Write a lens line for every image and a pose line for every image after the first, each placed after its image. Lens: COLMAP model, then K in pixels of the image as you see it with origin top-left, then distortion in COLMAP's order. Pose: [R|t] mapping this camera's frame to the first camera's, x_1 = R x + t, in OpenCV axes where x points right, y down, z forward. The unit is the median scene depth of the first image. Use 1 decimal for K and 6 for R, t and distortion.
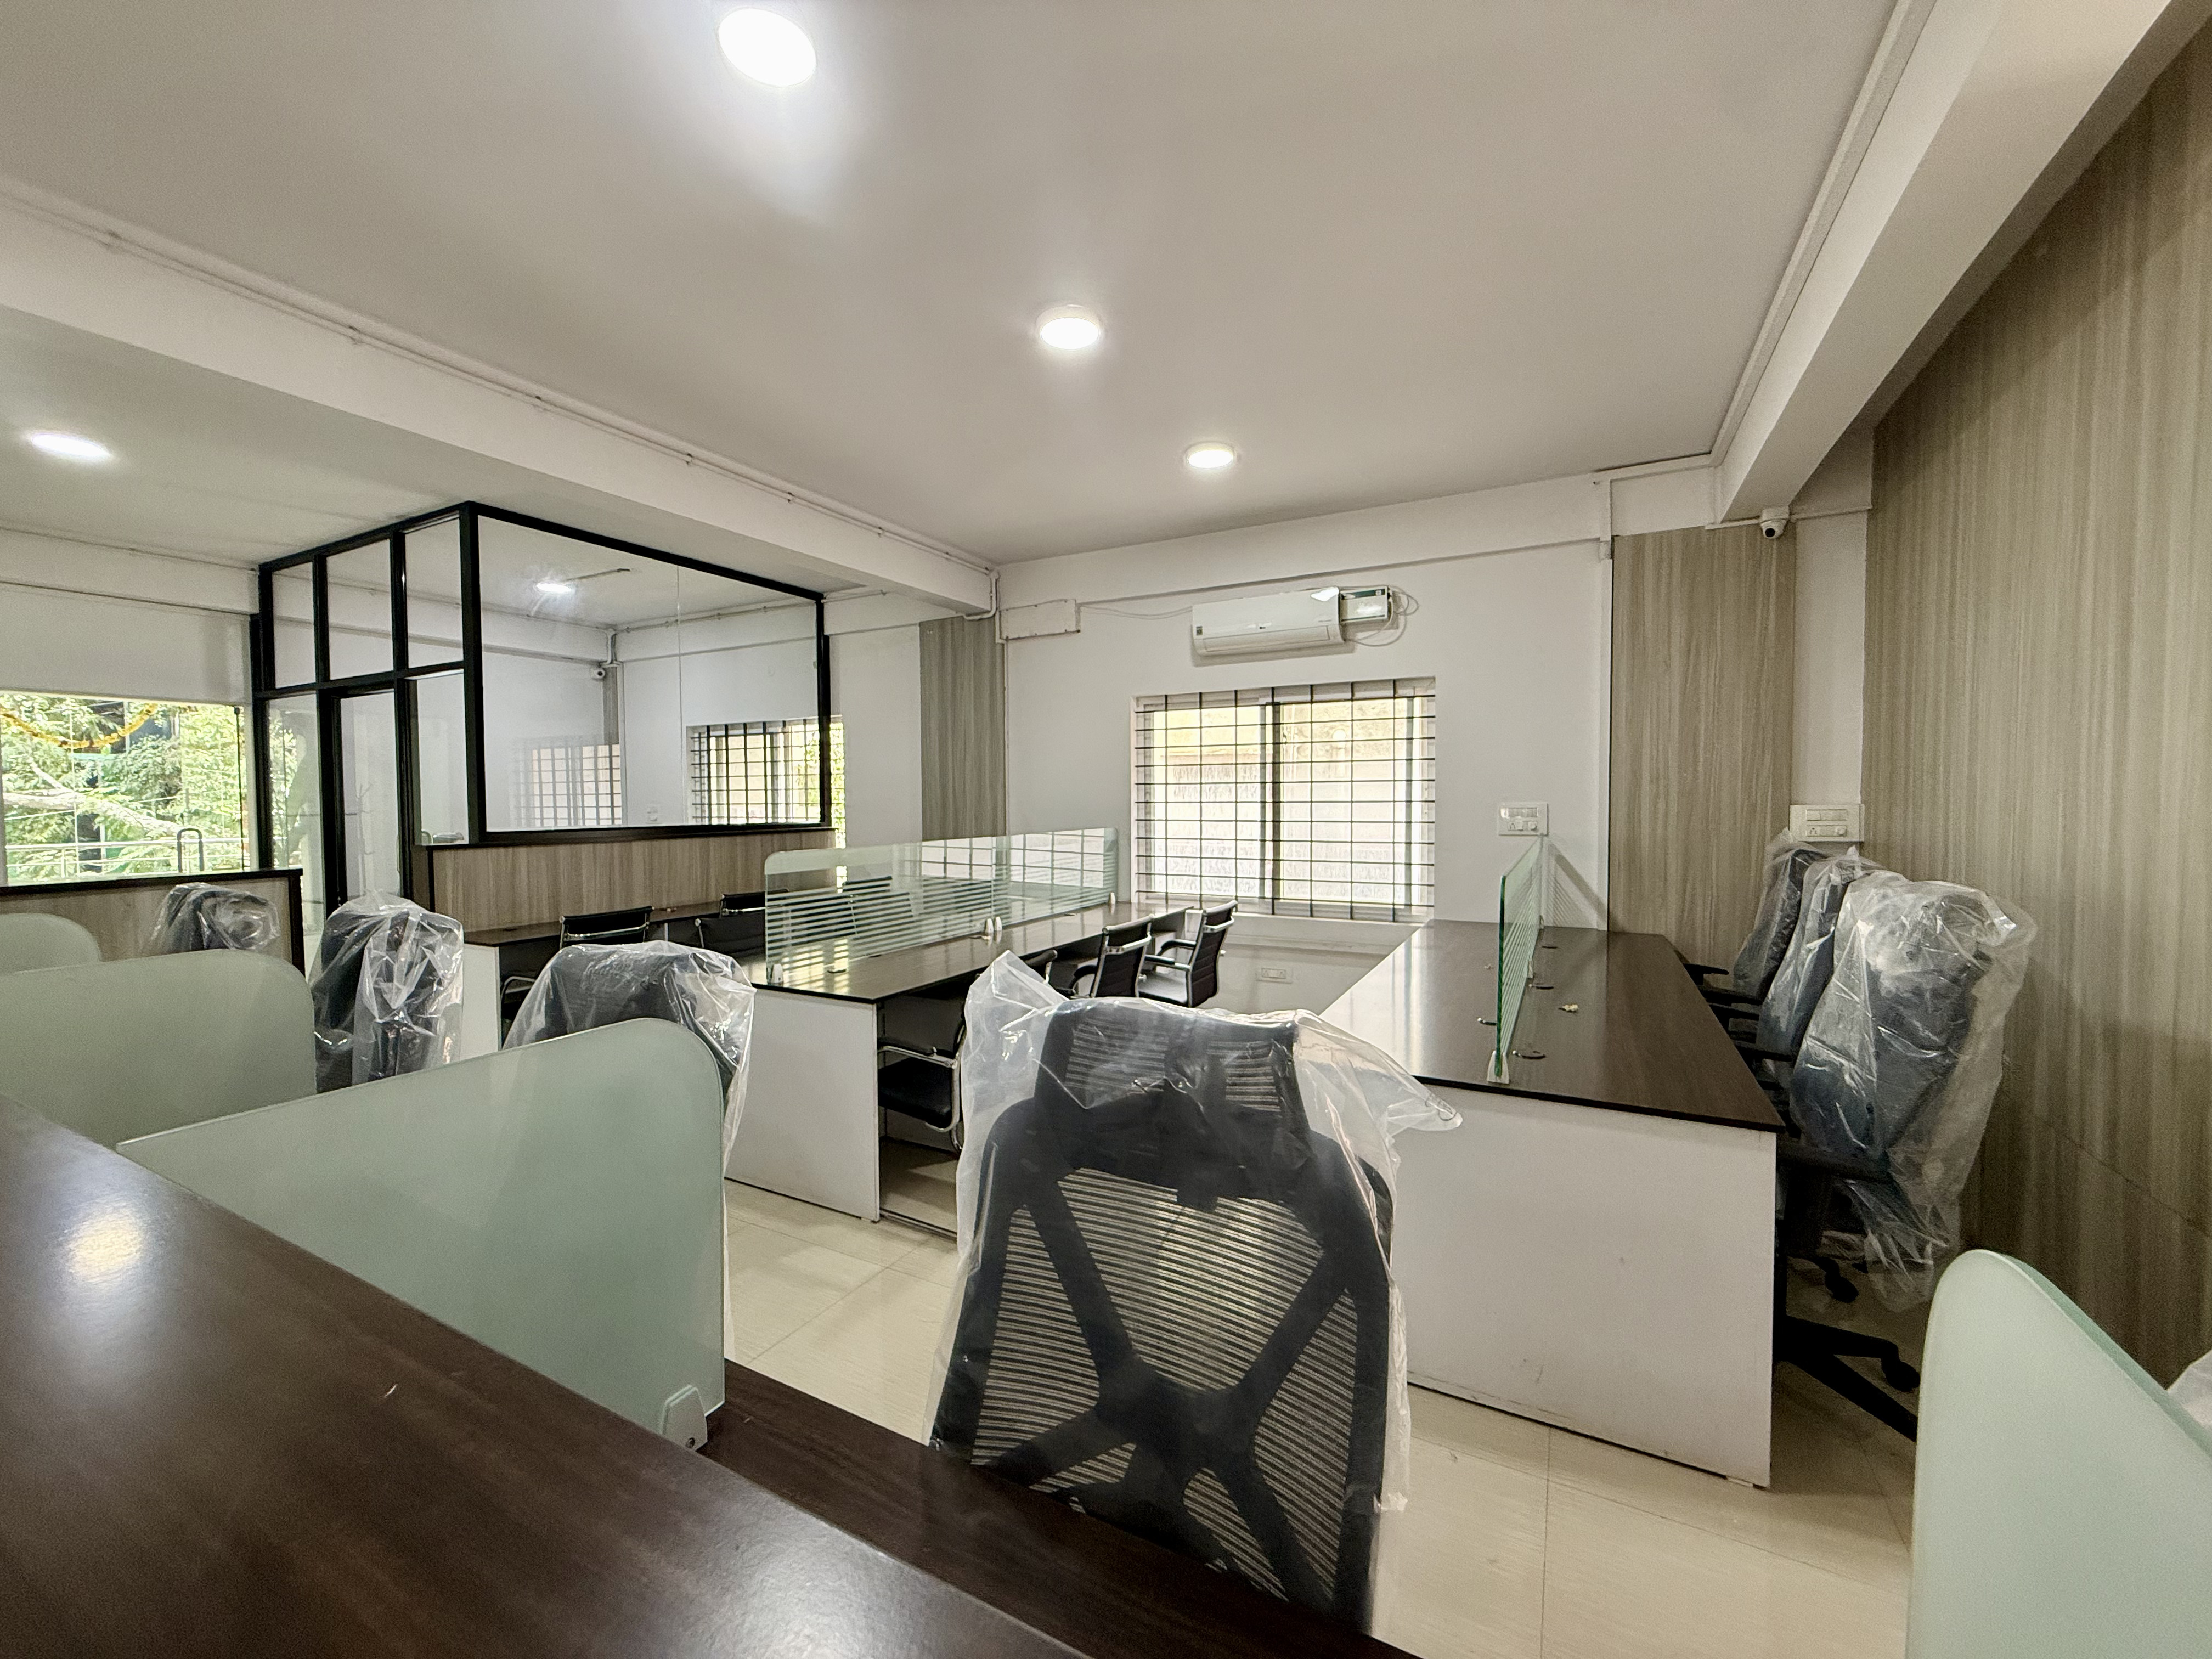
lens RADIAL K [[886.0, 0, 1095.7], [0, 886.0, 828.8], [0, 0, 1]] dist [0.004859, 0.000036]
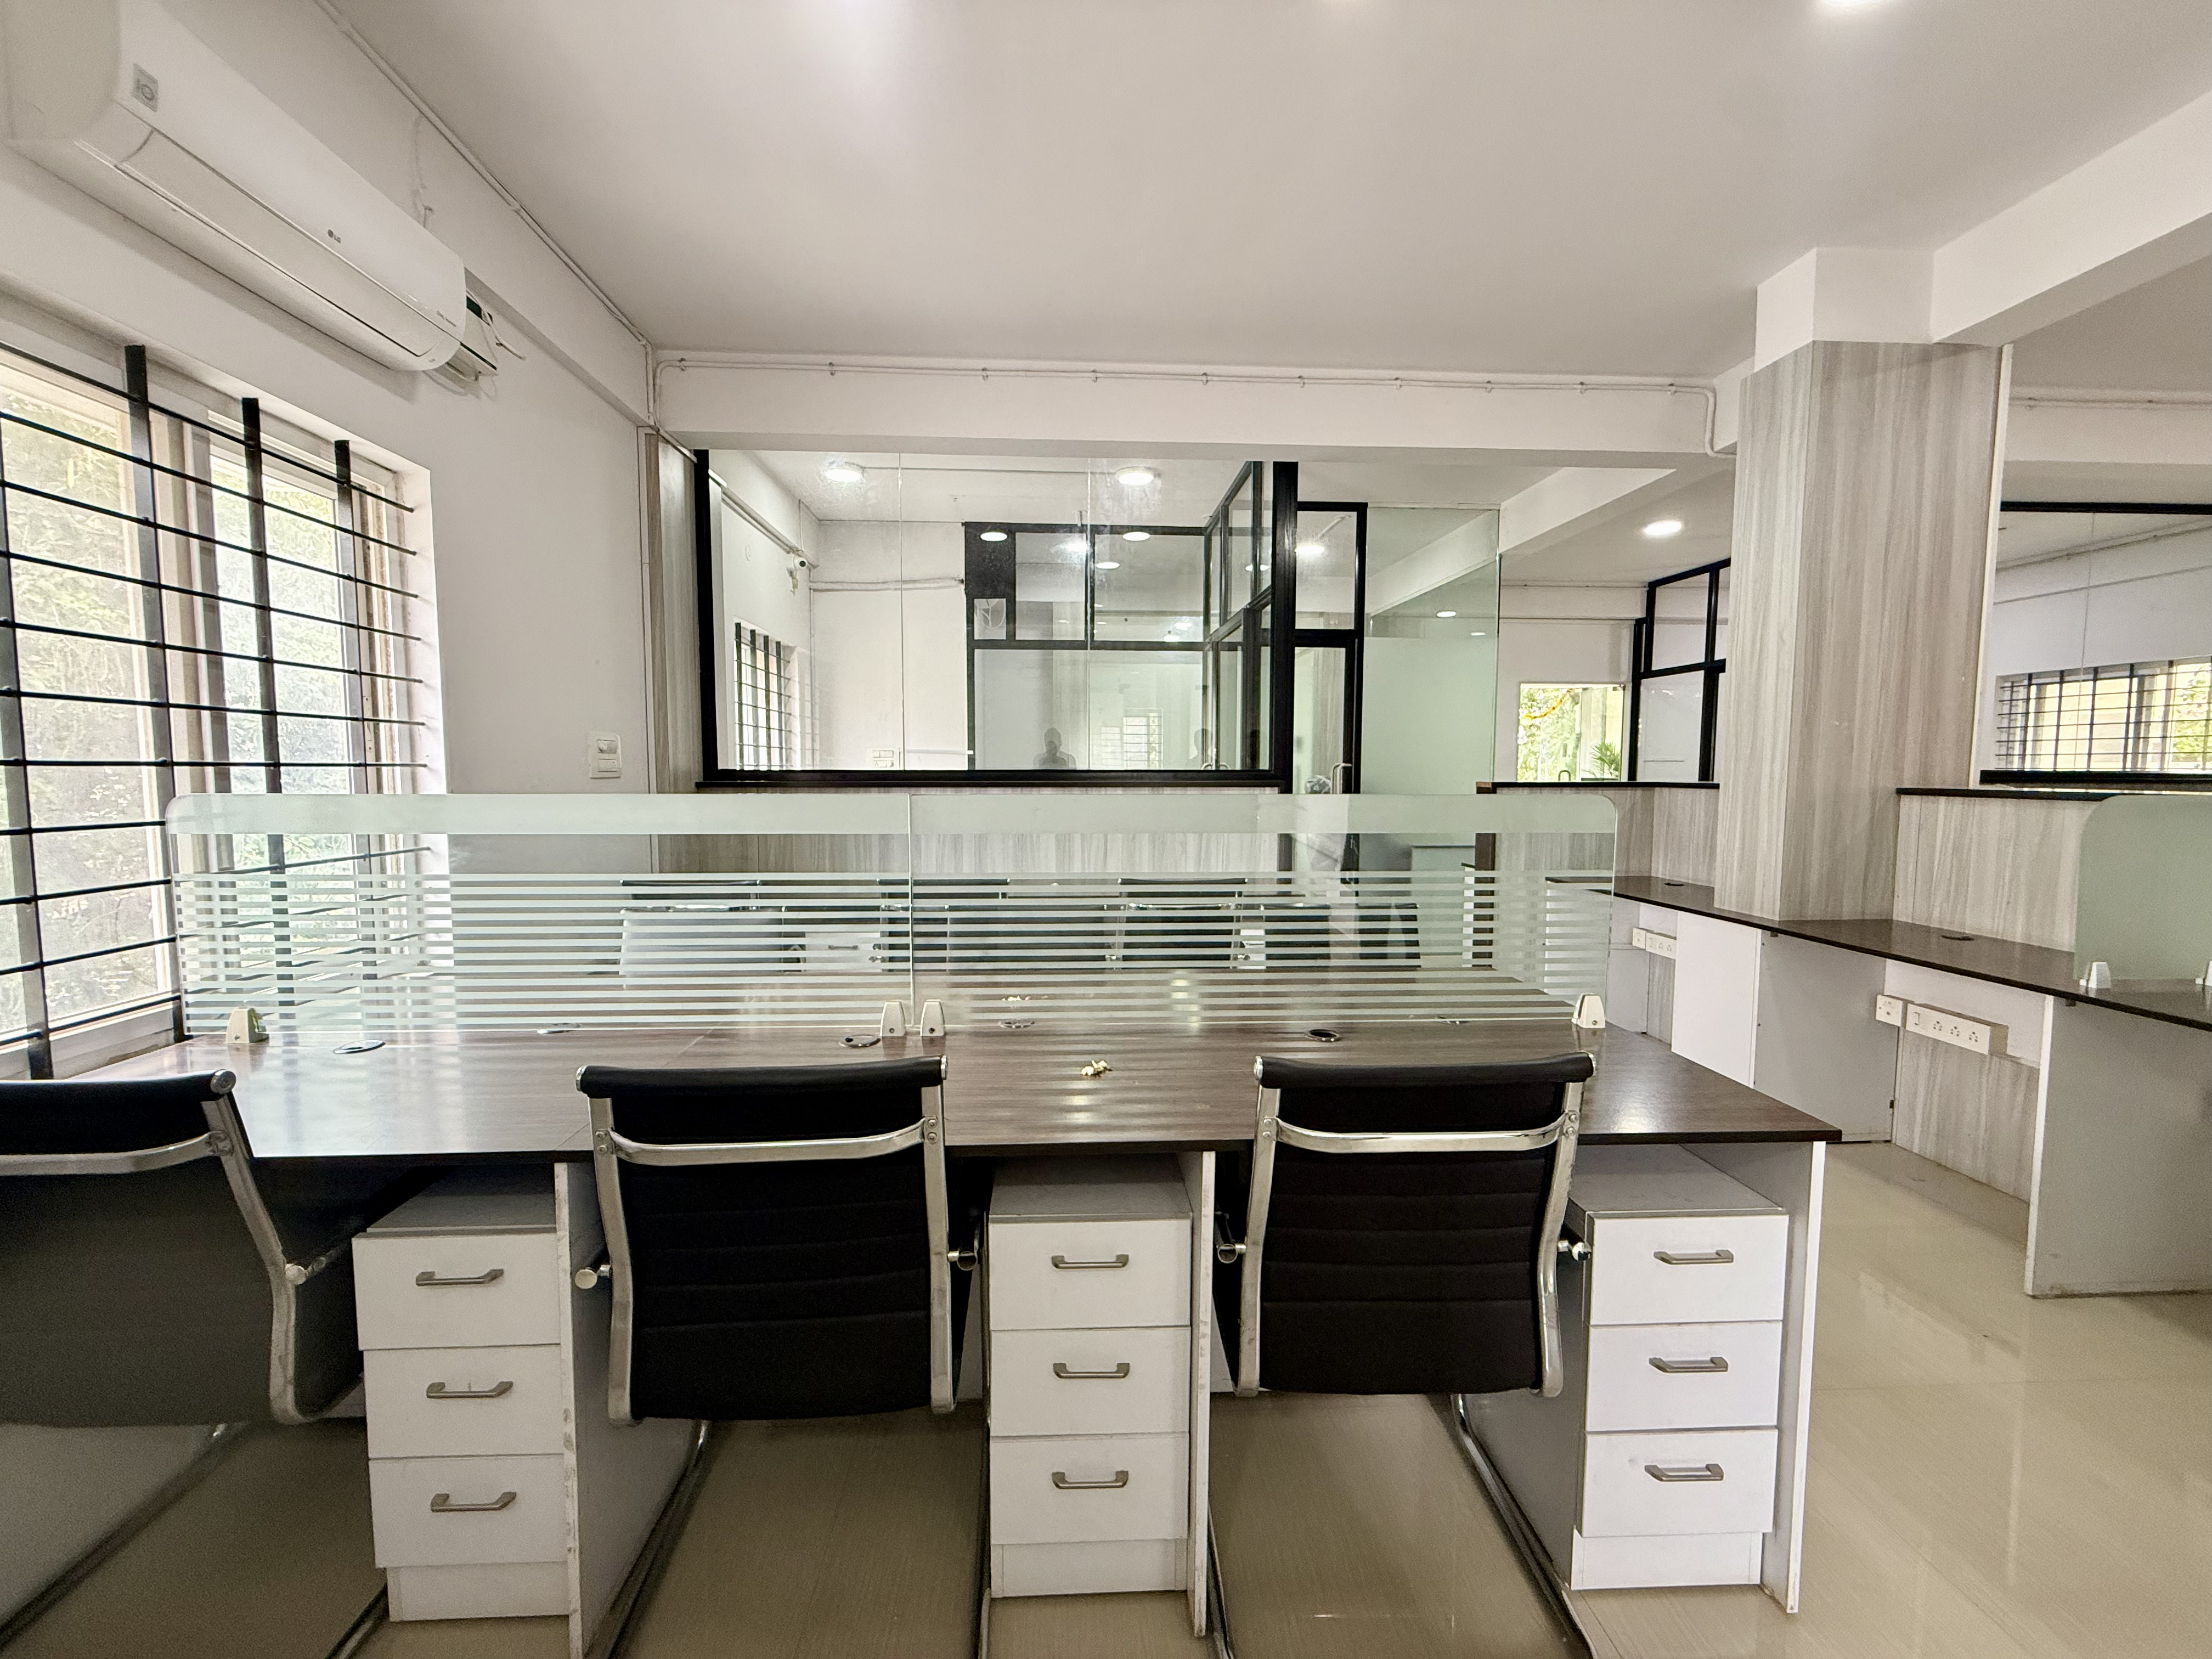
lens RADIAL K [[886.0, 0, 1098.6], [0, 886.0, 829.0], [0, 0, 1]] dist [0.004859, 0.000036]
pose [[0.525665, 0.068278, -0.847947, -0.141003], [-0.040375, 0.997653, 0.055303, 0.043030], [0.849733, 0.005165, 0.527188, -0.404306]]
